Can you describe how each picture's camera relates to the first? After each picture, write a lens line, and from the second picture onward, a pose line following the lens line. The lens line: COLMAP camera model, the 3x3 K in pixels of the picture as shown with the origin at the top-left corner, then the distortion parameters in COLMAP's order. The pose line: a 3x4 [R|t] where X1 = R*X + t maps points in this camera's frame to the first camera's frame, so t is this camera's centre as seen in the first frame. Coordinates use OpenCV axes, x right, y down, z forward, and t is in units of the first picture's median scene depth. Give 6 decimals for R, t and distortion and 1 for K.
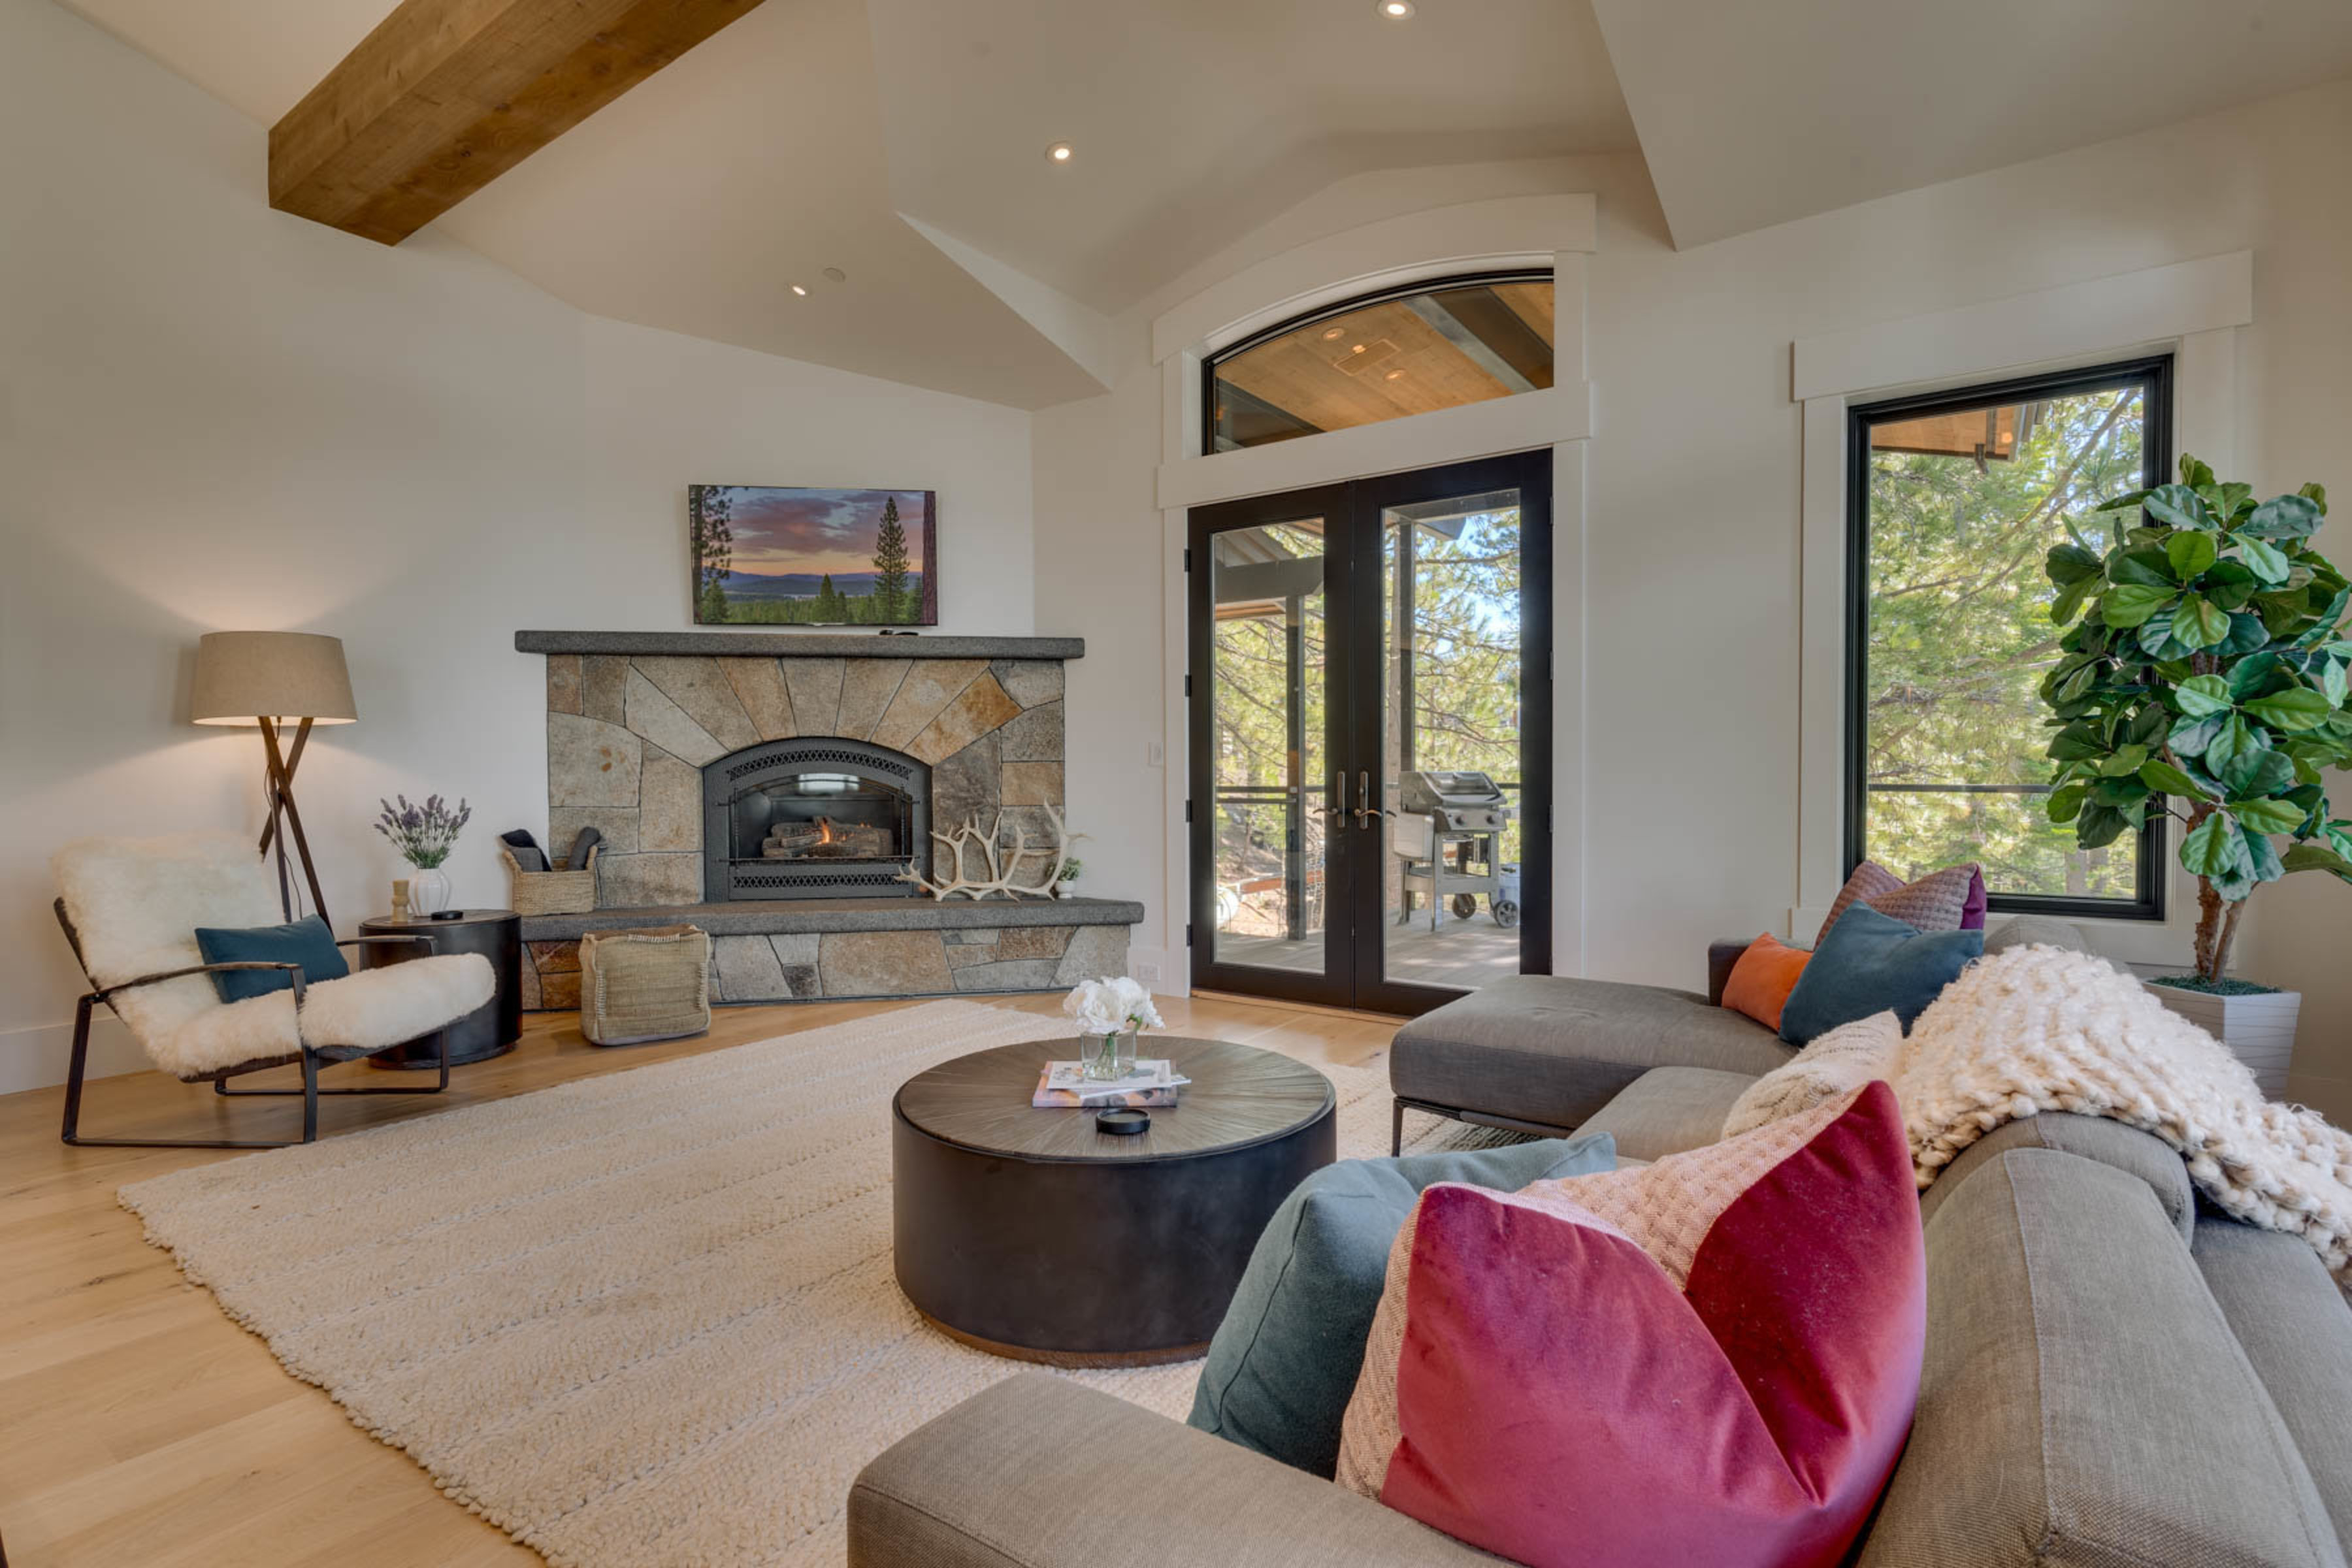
lens RADIAL K [[1148.8, 0, 1176.0], [0, 1148.8, 784.0], [0, 0, 1]] dist [0.002460, 0.000644]
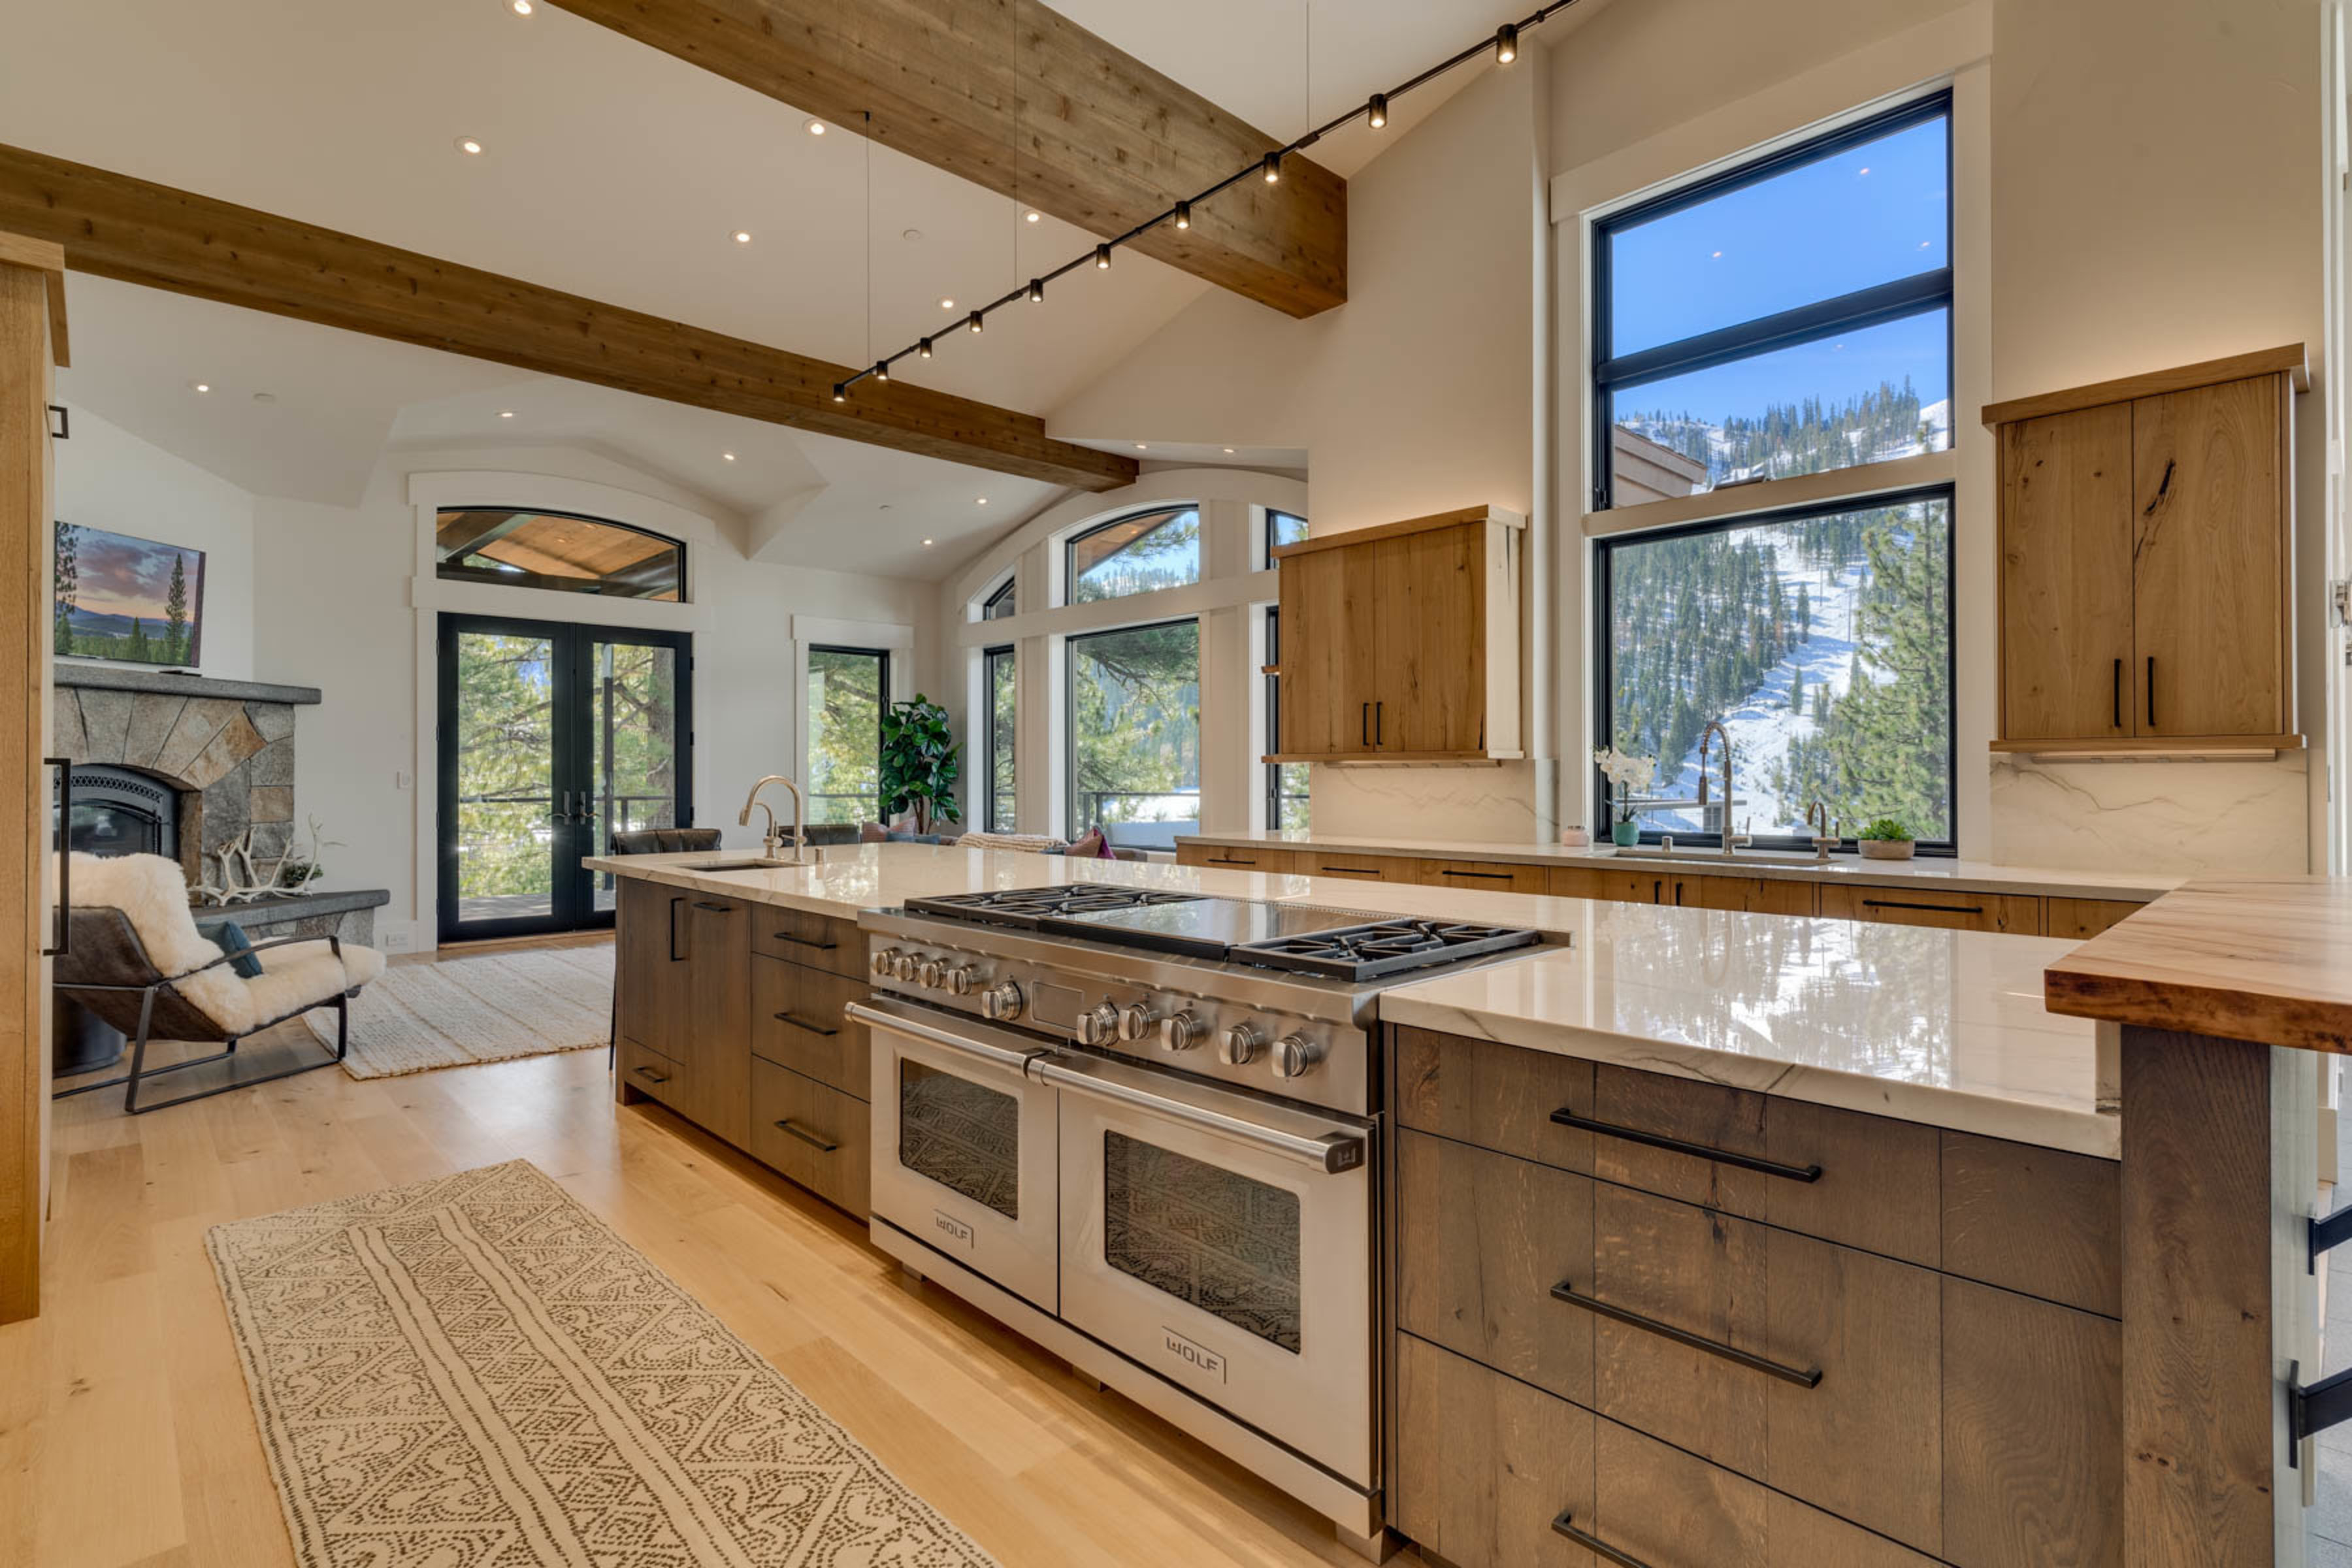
lens RADIAL K [[1148.8, 0, 1176.0], [0, 1148.8, 784.0], [0, 0, 1]] dist [0.002460, 0.000644]
pose [[0.183268, -0.001523, 0.983062, -1.185199], [0.015852, 0.999873, -0.001407, -0.005085], [-0.982935, 0.015841, 0.183269, -0.172297]]
